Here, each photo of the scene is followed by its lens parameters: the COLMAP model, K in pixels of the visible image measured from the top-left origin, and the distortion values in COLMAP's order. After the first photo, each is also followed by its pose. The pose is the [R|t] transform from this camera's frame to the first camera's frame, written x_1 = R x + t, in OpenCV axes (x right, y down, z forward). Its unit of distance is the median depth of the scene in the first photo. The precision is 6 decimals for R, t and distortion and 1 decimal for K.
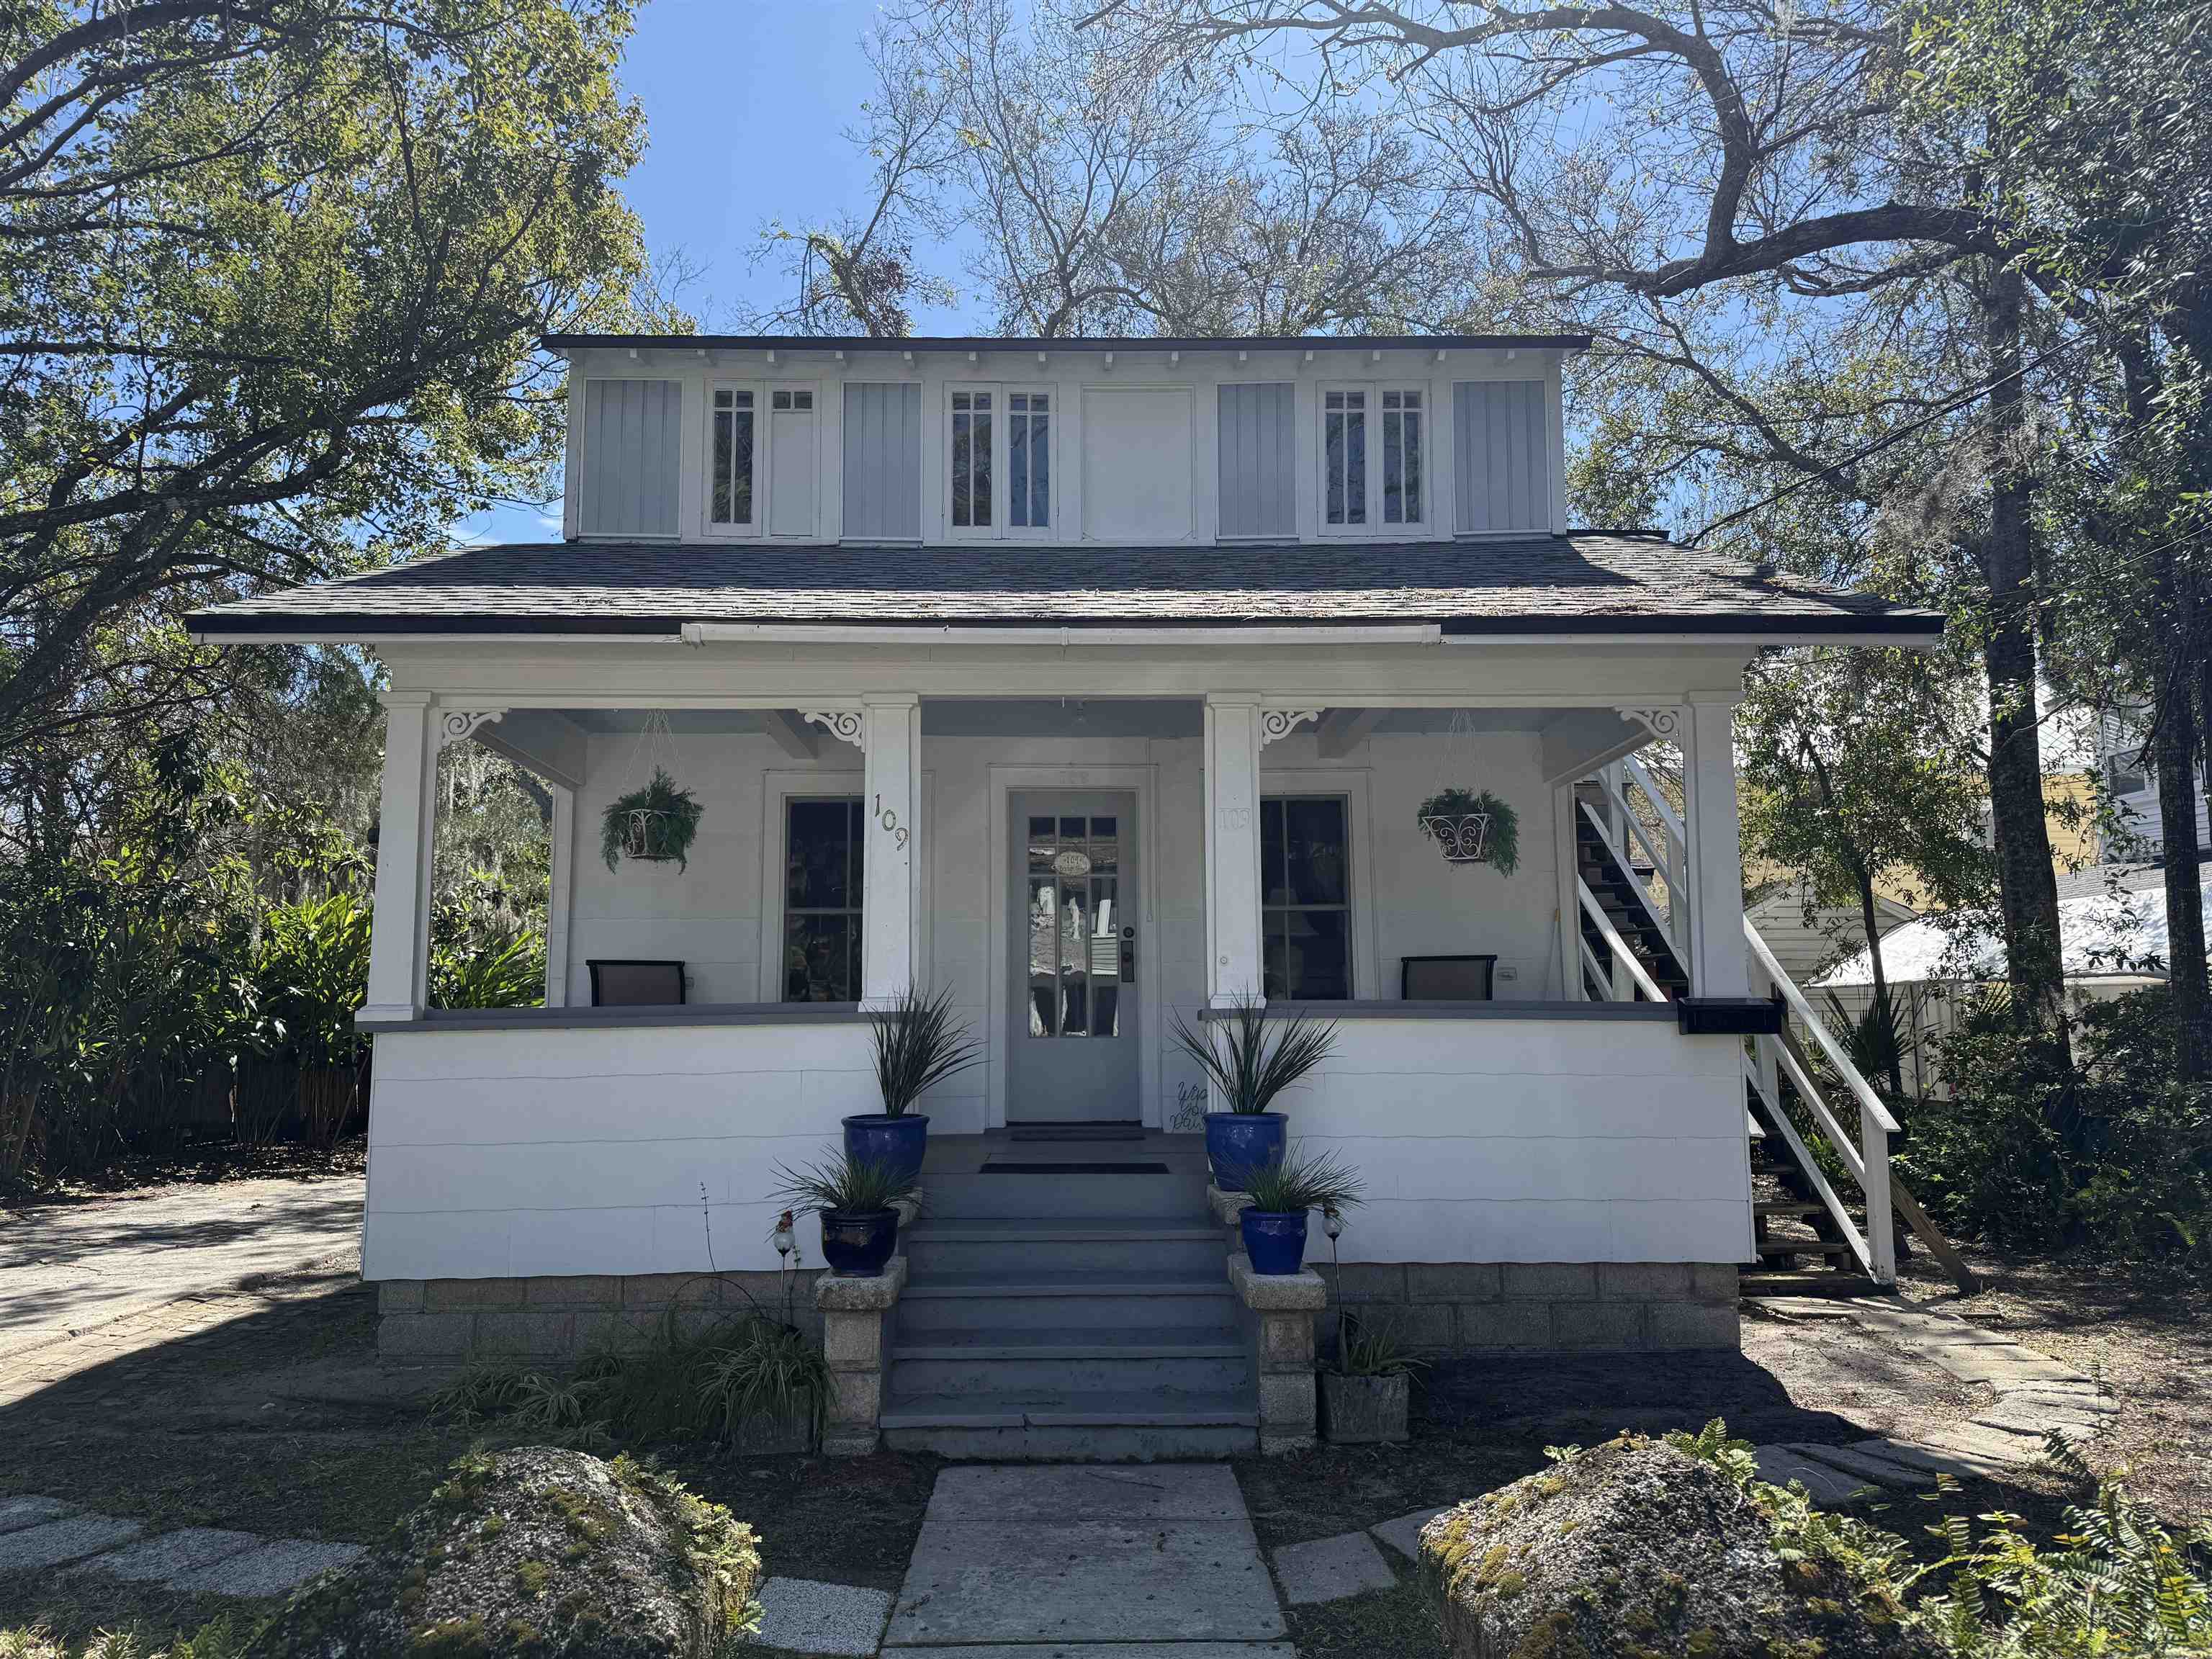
lens RADIAL K [[1531.6, 0, 1106.0], [0, 1531.6, 829.5], [0, 0, 1]] dist [0.011134, 0.001770]
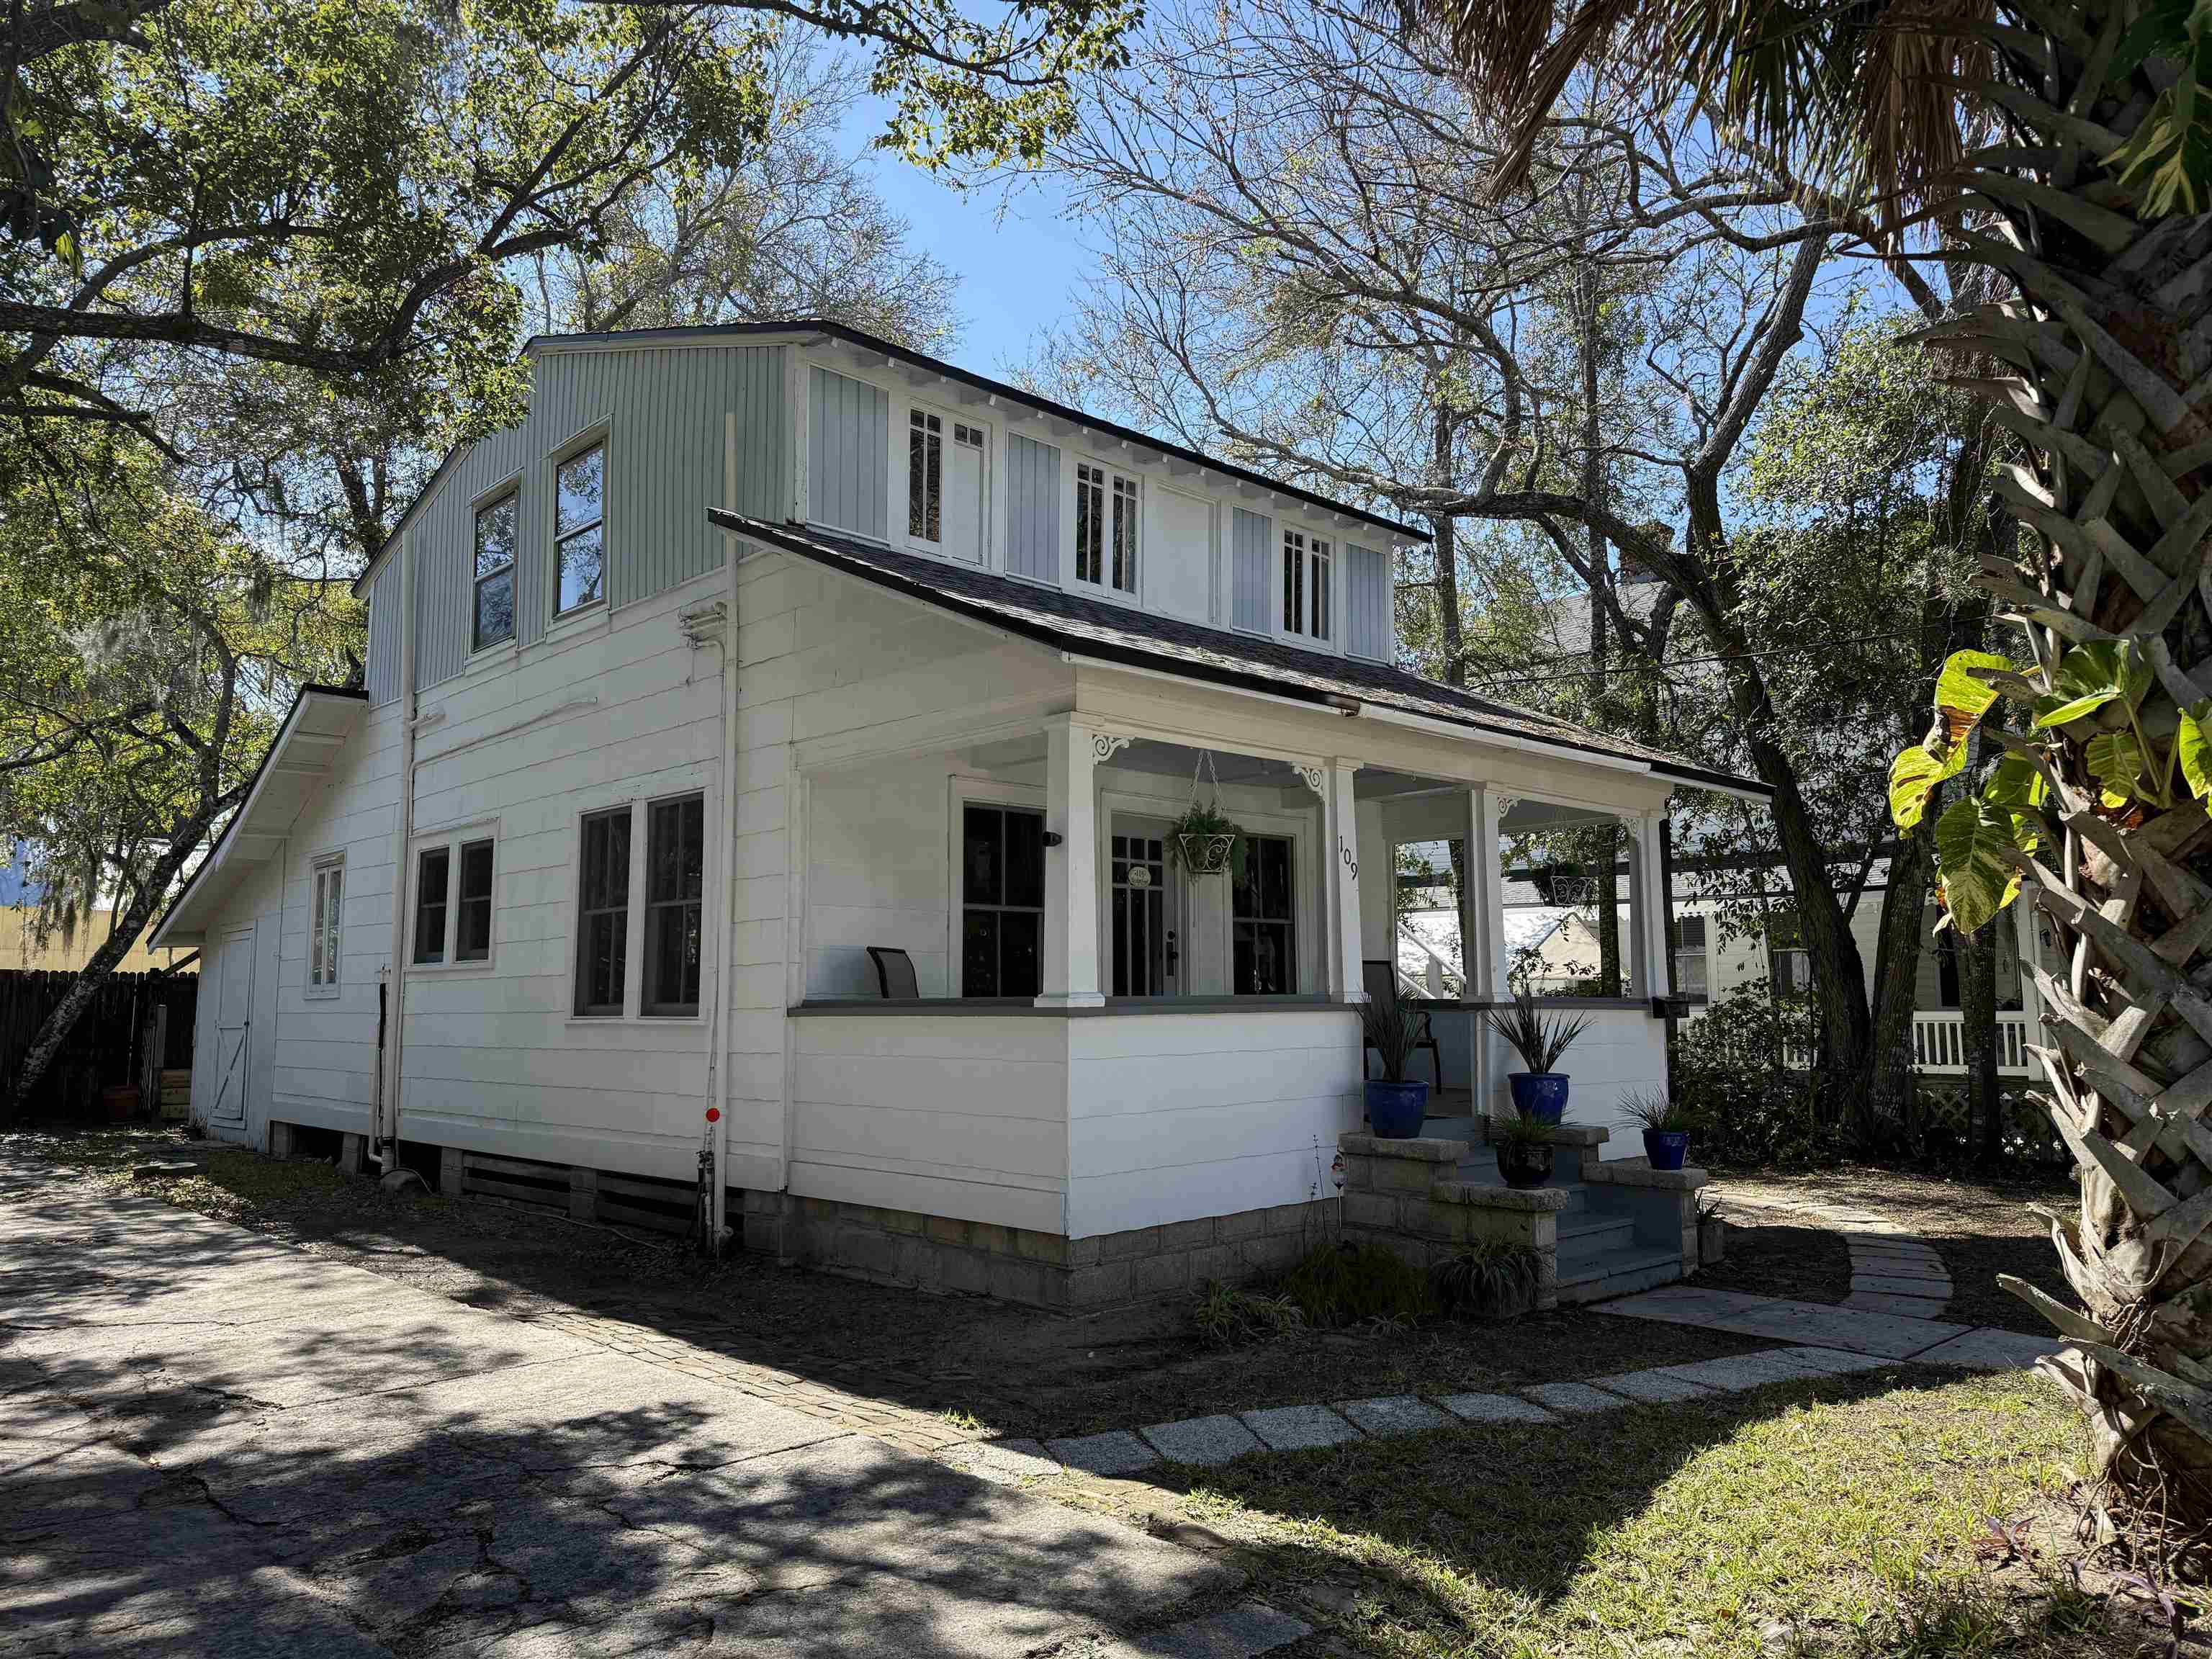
lens RADIAL K [[1531.6, 0, 1106.0], [0, 1531.6, 829.5], [0, 0, 1]] dist [0.011134, 0.001770]
pose [[0.754027, 0.083930, 0.651459, -0.820259], [-0.091630, 0.995546, -0.022204, 0.013351], [-0.650420, -0.042950, 0.758359, 0.101439]]
